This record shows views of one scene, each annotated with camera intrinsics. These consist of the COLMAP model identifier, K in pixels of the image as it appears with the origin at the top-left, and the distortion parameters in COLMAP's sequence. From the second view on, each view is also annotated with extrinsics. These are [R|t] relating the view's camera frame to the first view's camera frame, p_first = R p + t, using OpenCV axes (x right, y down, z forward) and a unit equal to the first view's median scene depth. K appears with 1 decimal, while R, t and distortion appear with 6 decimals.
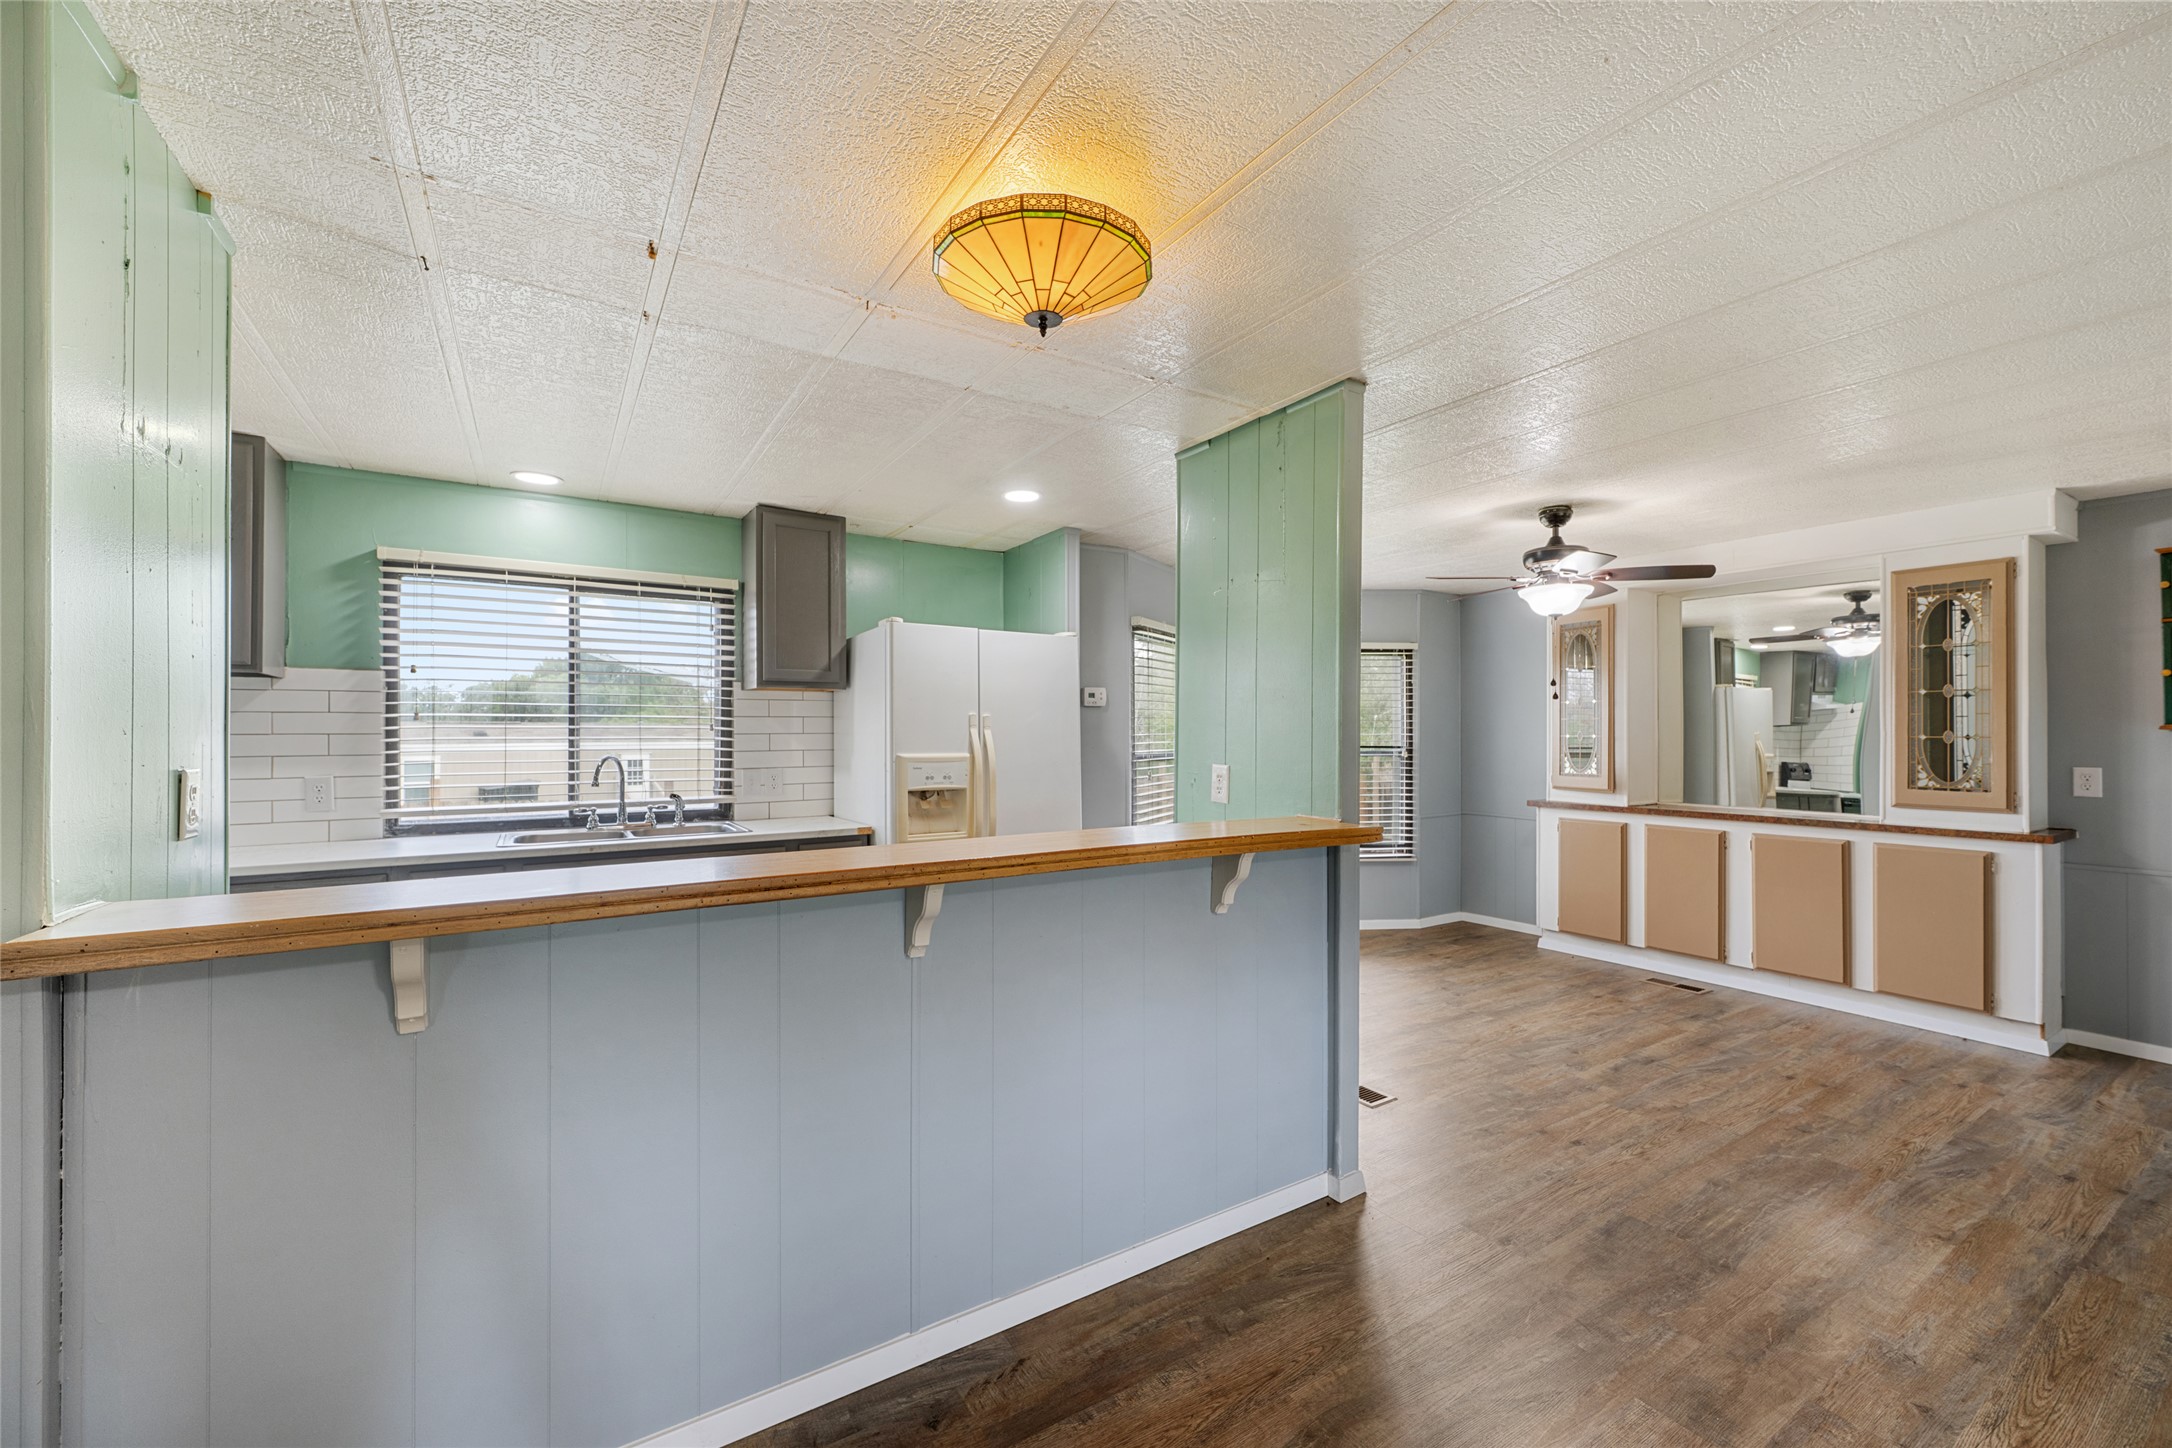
lens RADIAL K [[865.3, 0, 1078.0], [0, 865.3, 729.7], [0, 0, 1]] dist [-0.002420, -0.000420]
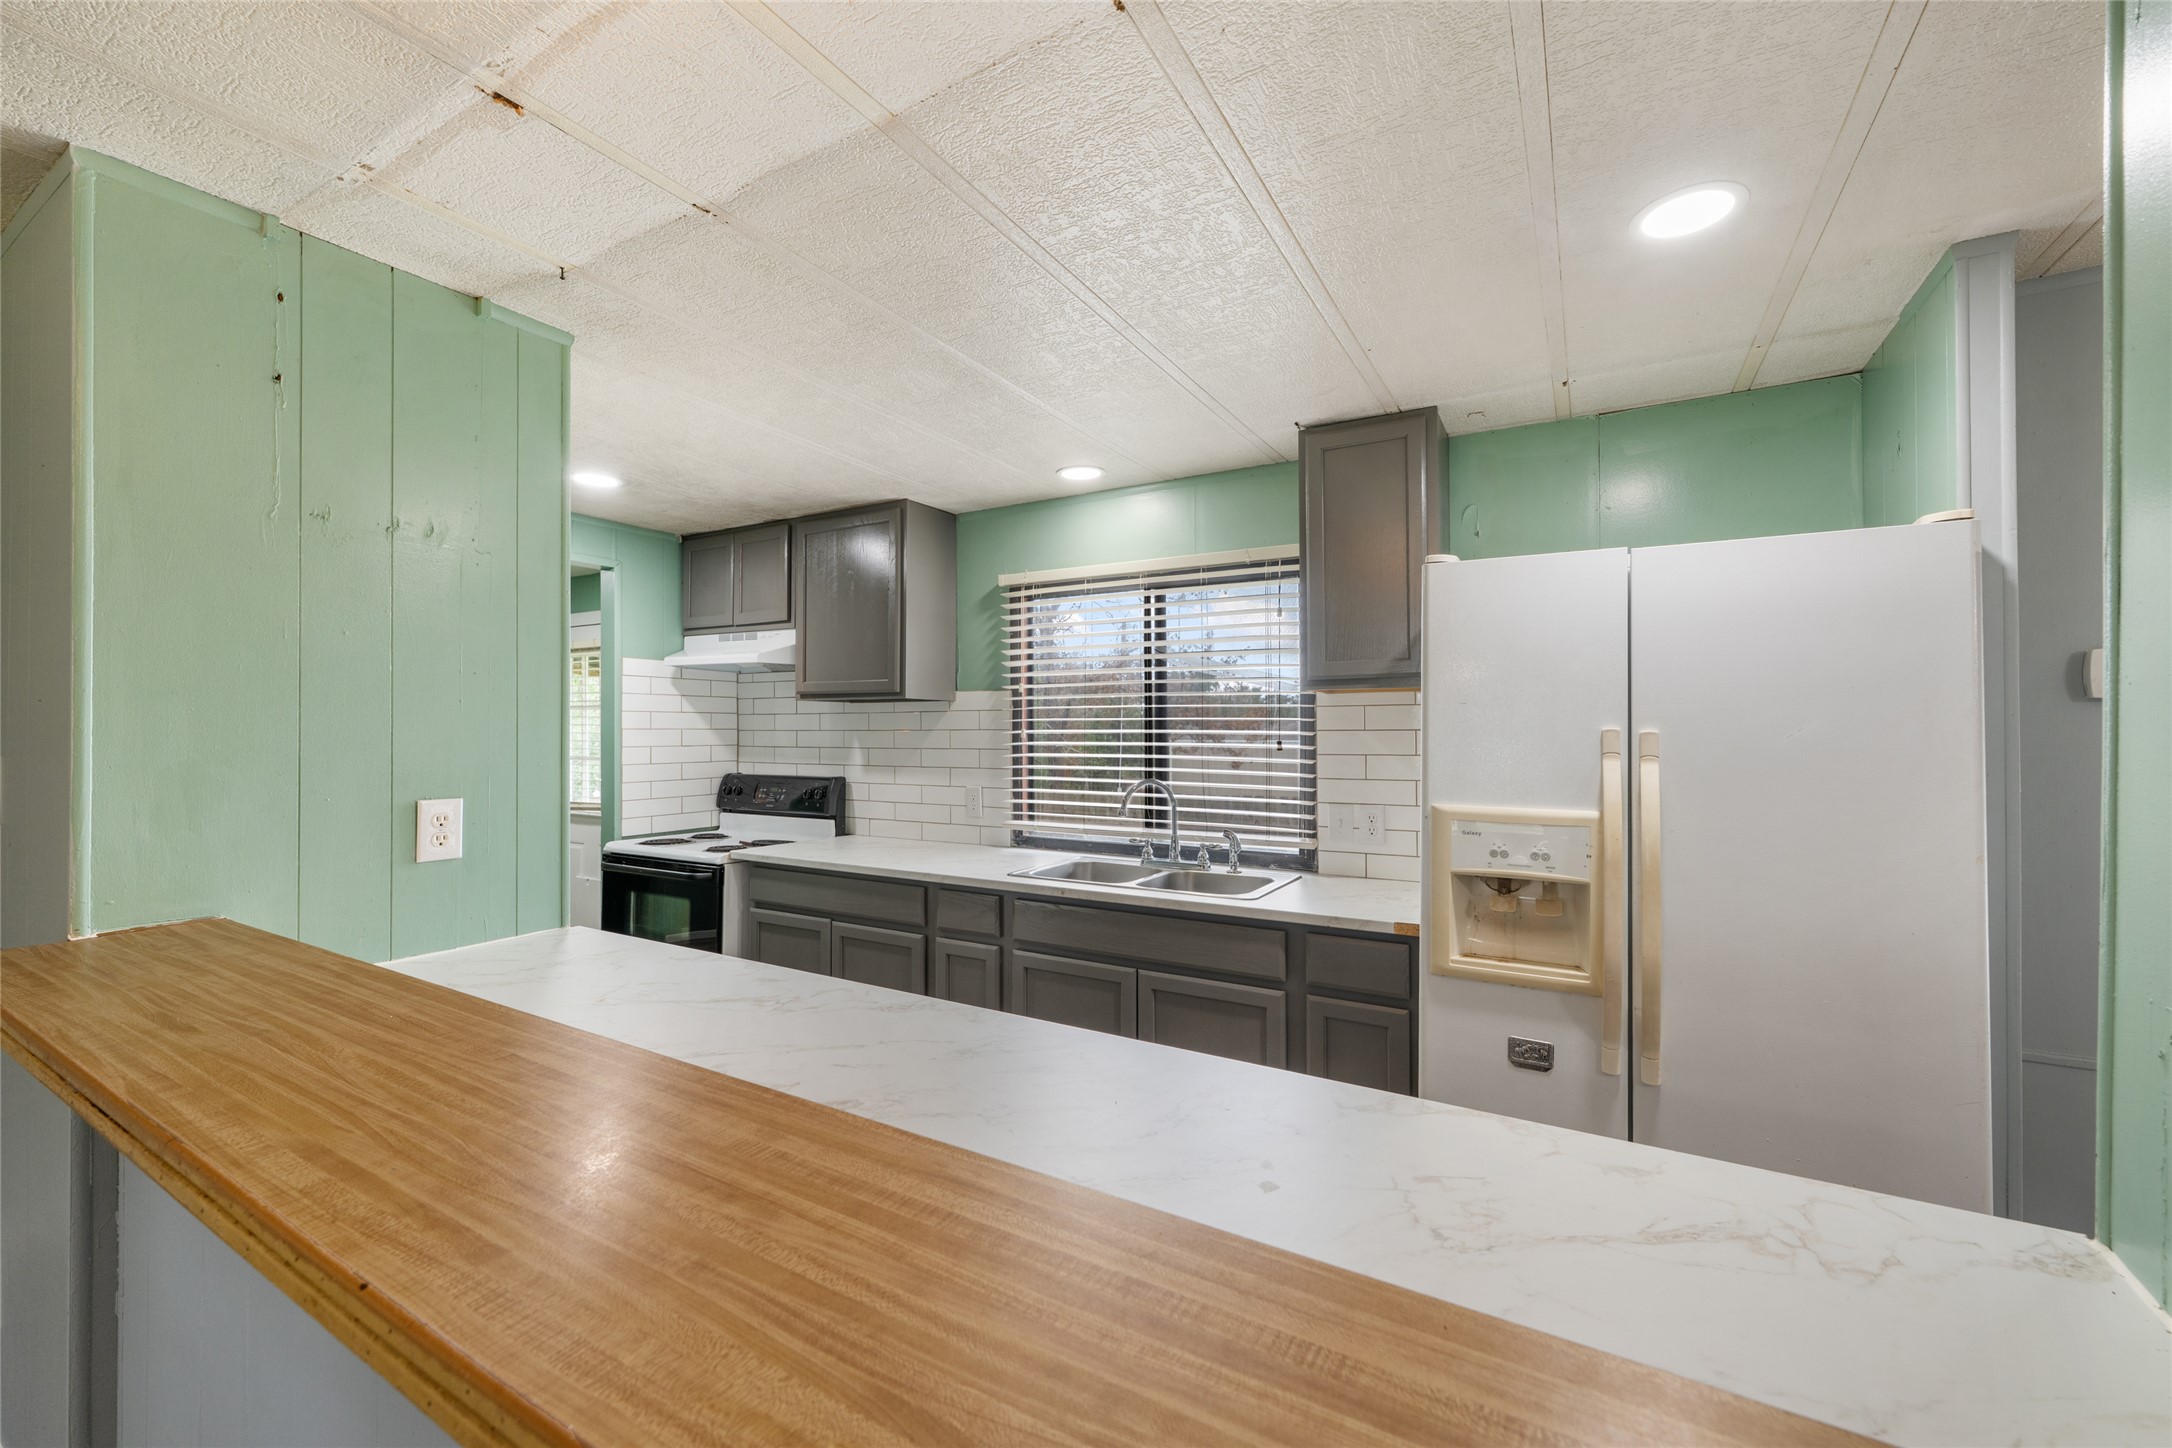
lens RADIAL K [[865.3, 0, 1098.2], [0, 865.3, 719.4], [0, 0, 1]] dist [-0.002420, -0.000420]
pose [[0.451098, -0.009417, -0.892425, 0.172812], [0.004808, 0.999955, -0.008122, -0.020043], [0.892461, -0.000628, 0.451123, 0.532272]]
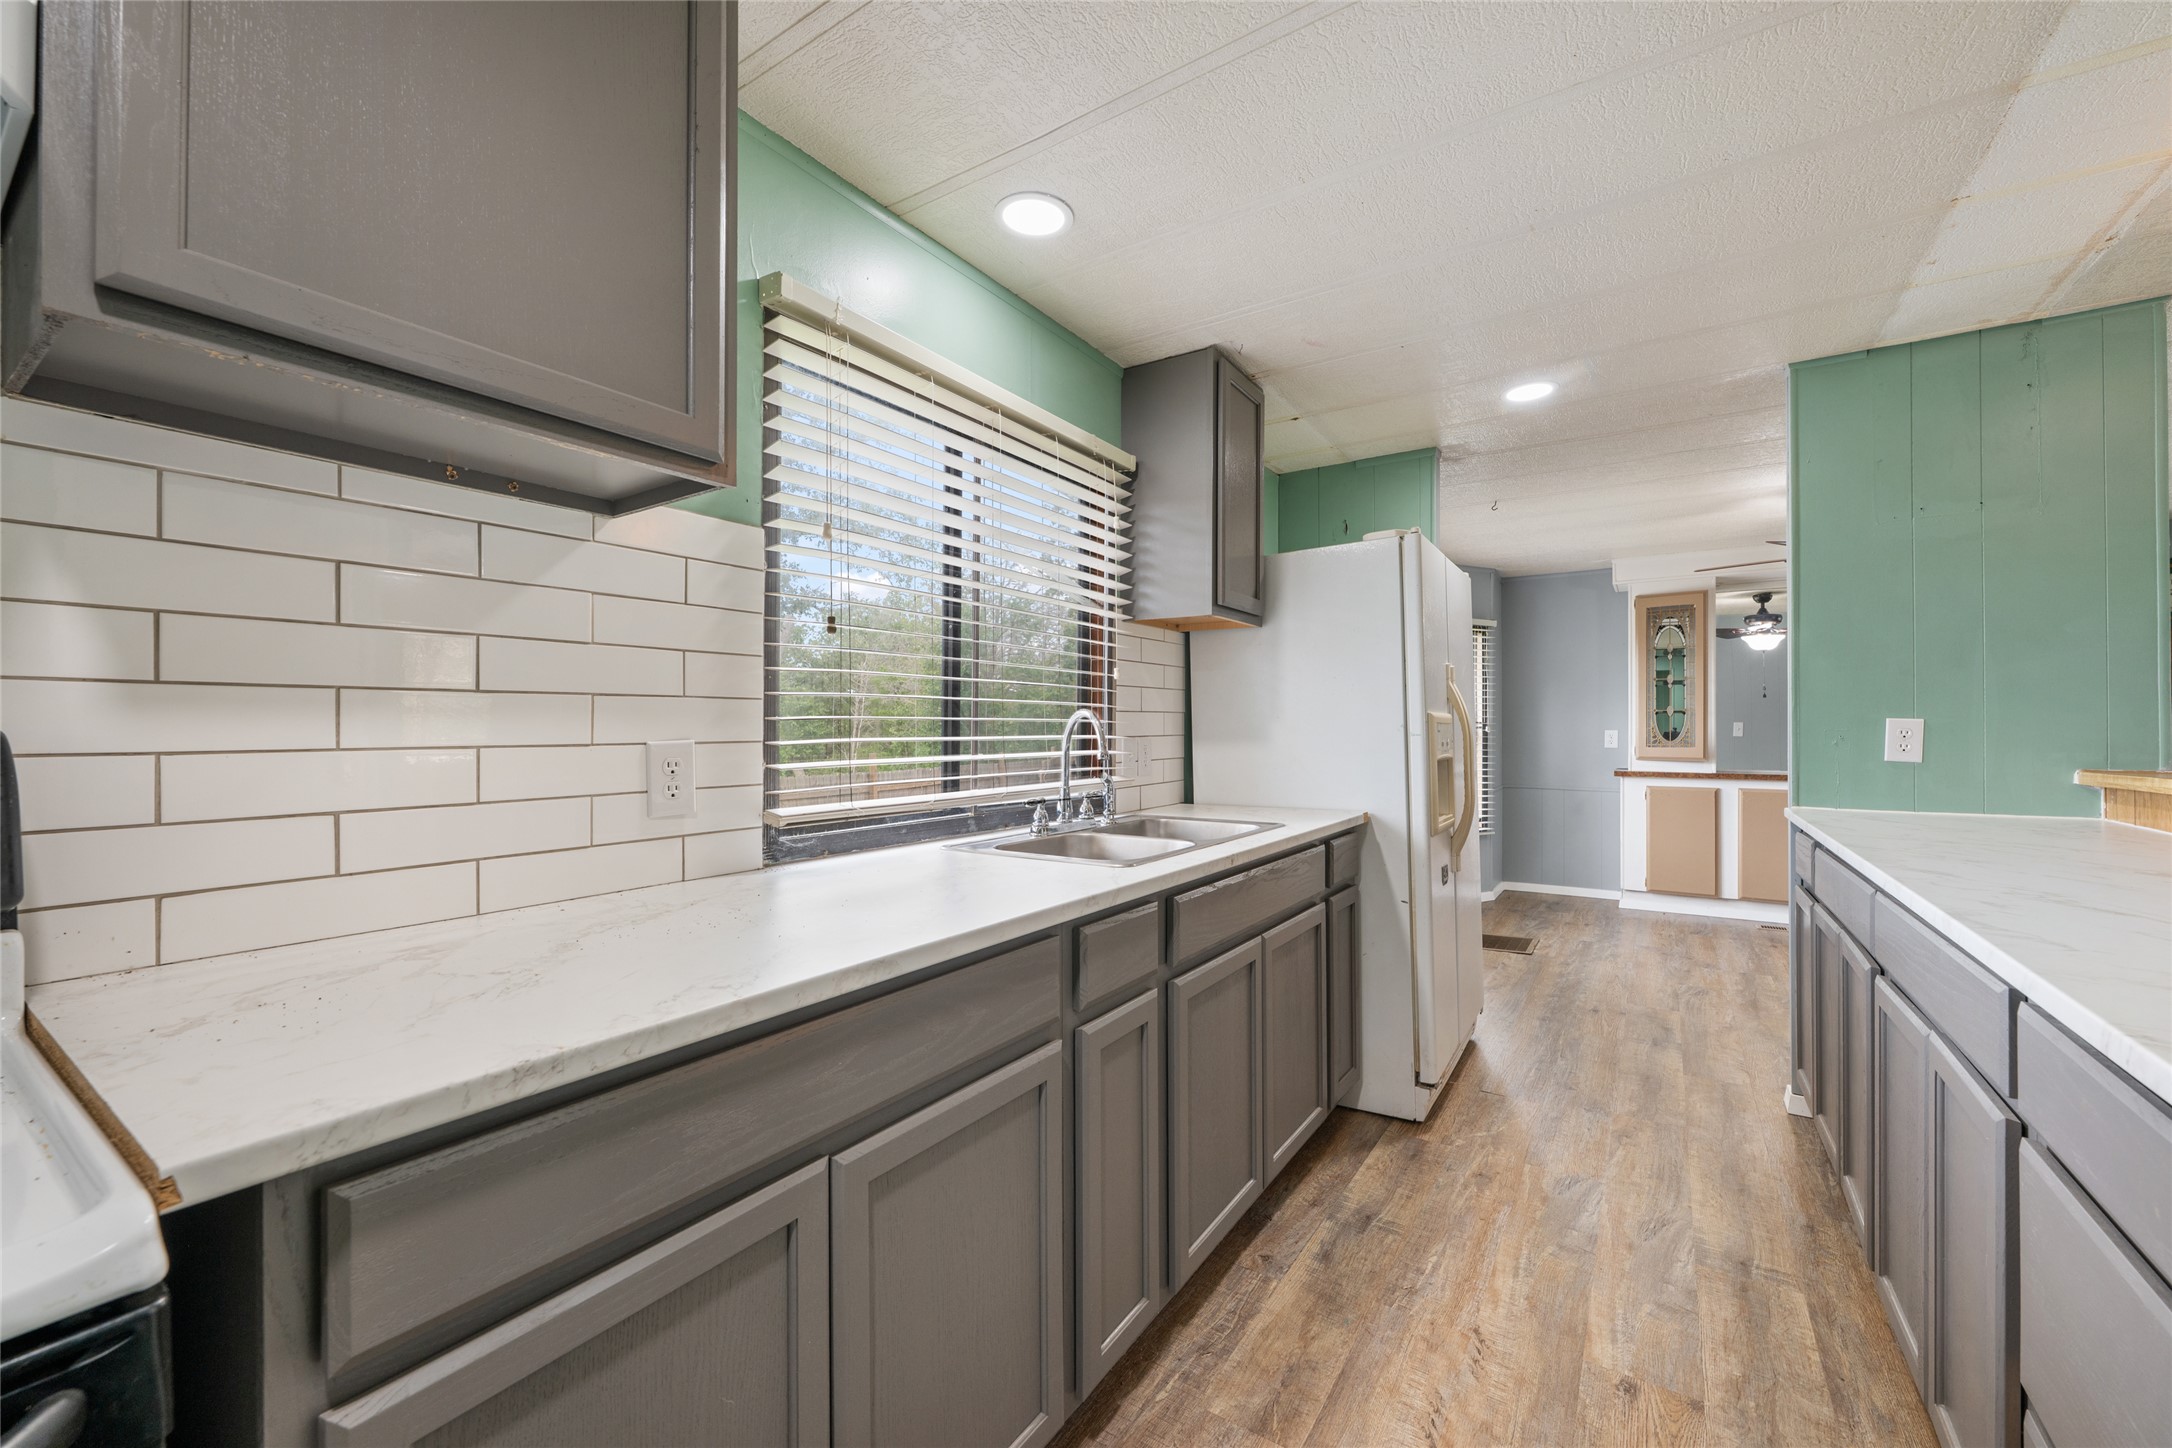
lens RADIAL K [[865.3, 0, 1081.5], [0, 865.3, 717.2], [0, 0, 1]] dist [-0.002420, -0.000420]
pose [[0.917010, 0.006253, 0.398815, -0.723287], [-0.004312, 0.999974, -0.005762, 0.036095], [-0.398841, 0.003564, 0.917013, 0.413749]]
